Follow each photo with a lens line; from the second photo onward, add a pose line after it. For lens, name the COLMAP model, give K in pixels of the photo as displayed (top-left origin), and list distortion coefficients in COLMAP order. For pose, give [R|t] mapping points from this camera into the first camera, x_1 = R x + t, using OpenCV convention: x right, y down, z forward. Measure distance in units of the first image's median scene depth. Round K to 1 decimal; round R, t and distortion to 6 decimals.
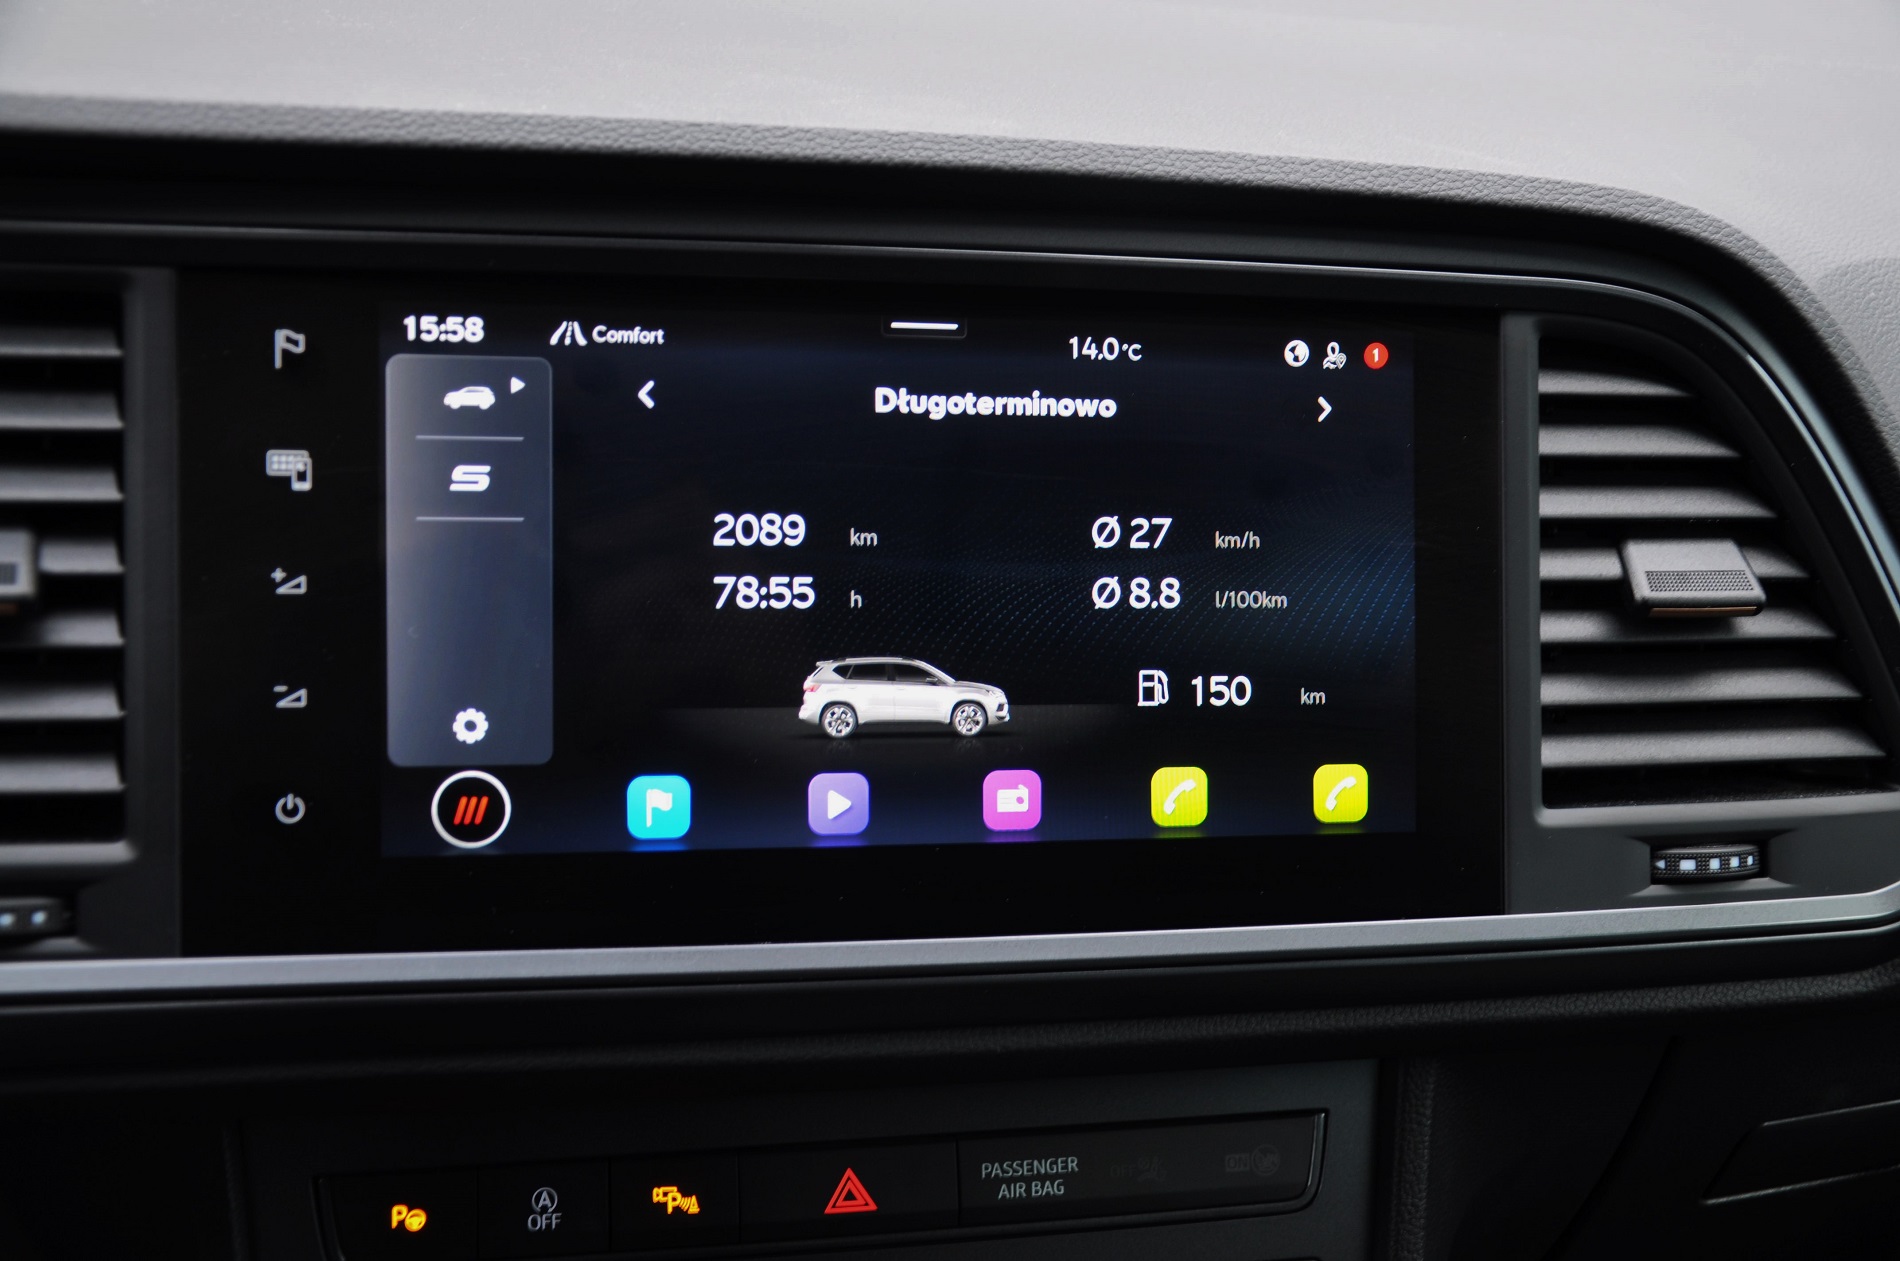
lens RADIAL K [[2234.3, 0, 956.1], [0, 2234.3, 620.0], [0, 0, 1]] dist [-0.008110, 0.000000]
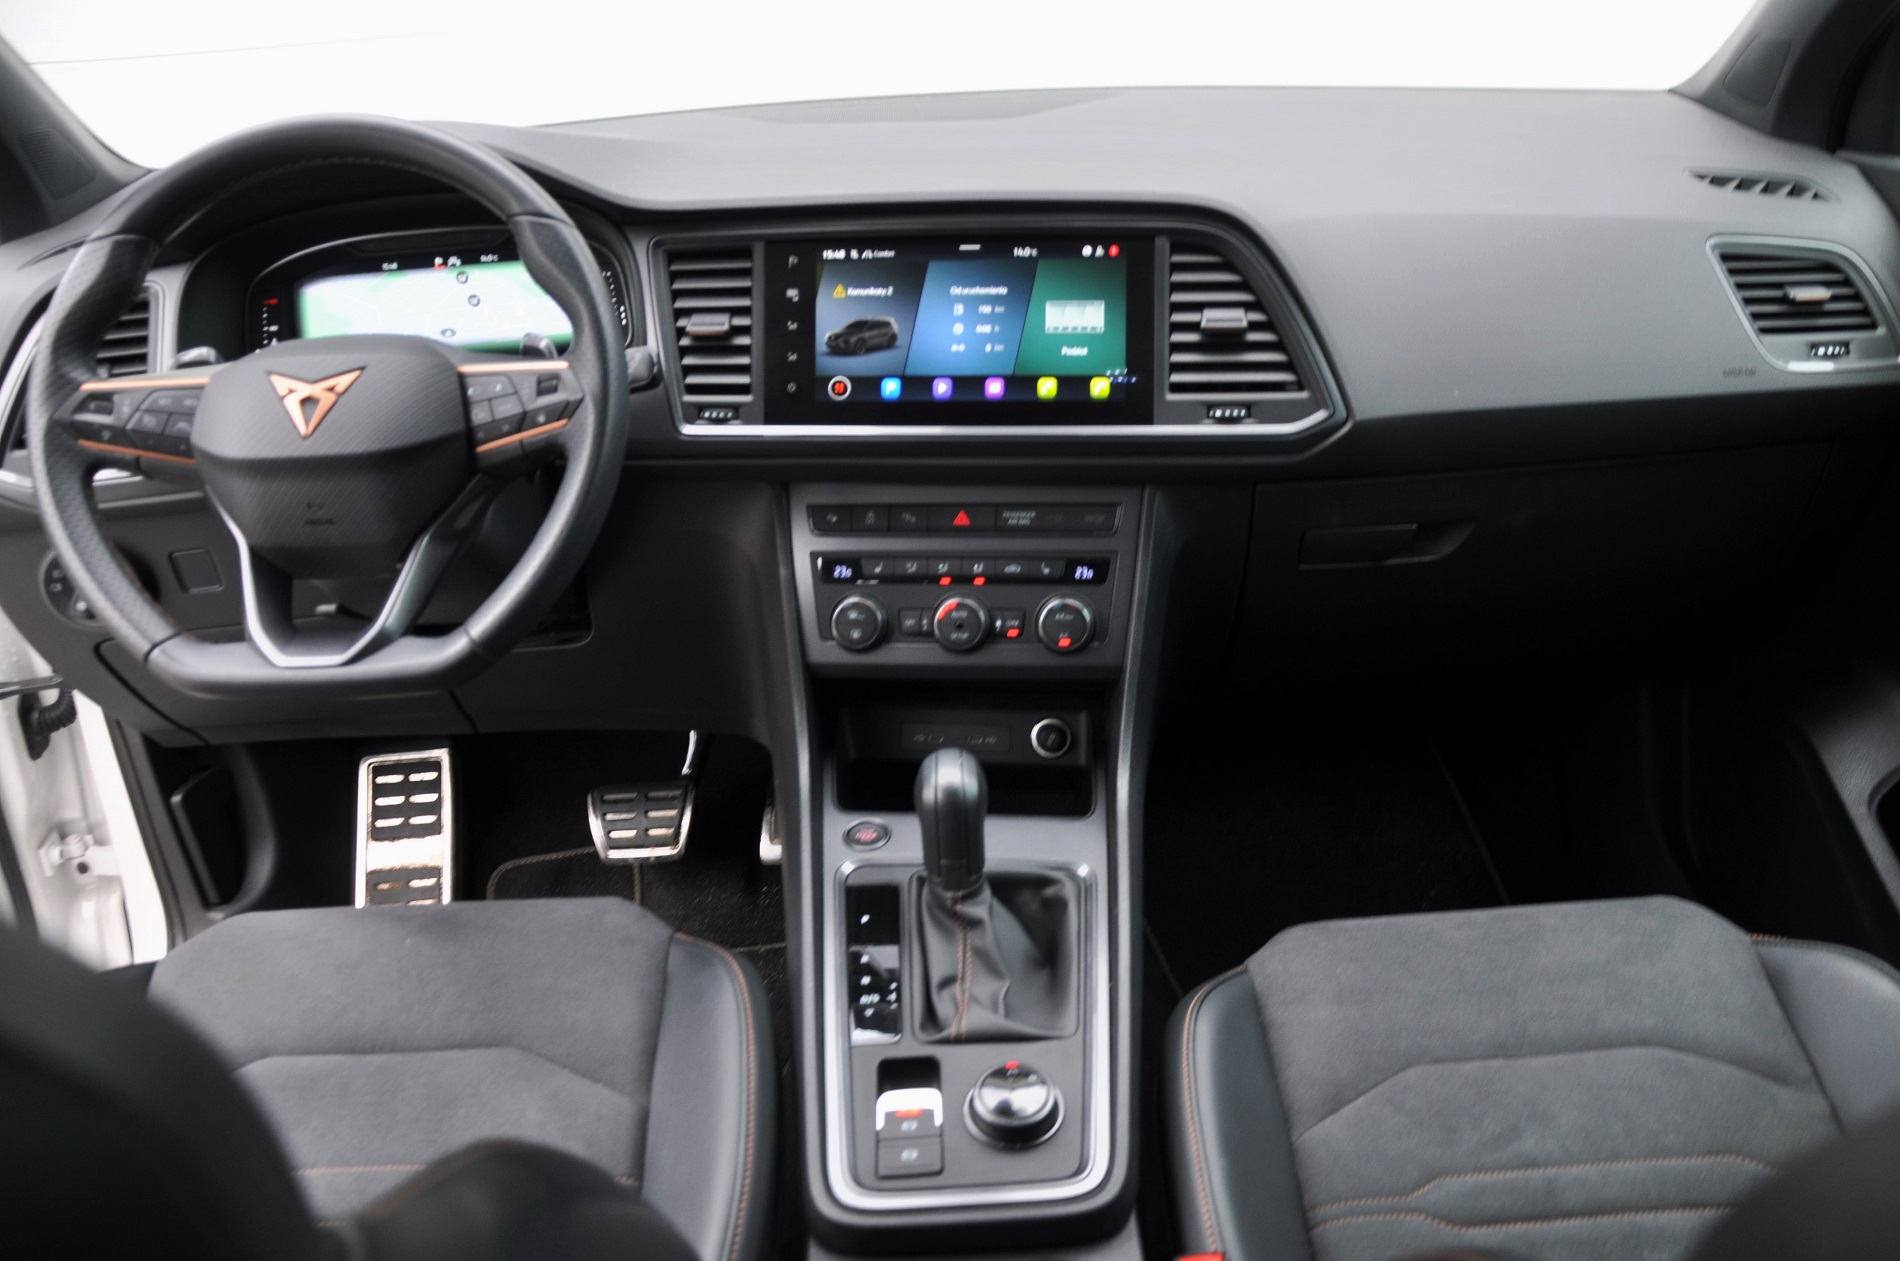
lens RADIAL K [[1514.5, 0, 946.2], [0, 1514.5, 645.3], [0, 0, 1]] dist [-0.142560, 0.093726]
pose [[0.936558, 0.033967, -0.348863, 0.709474], [-0.011629, 0.997757, 0.065927, 0.297095], [0.350319, -0.057688, 0.934852, -1.083975]]
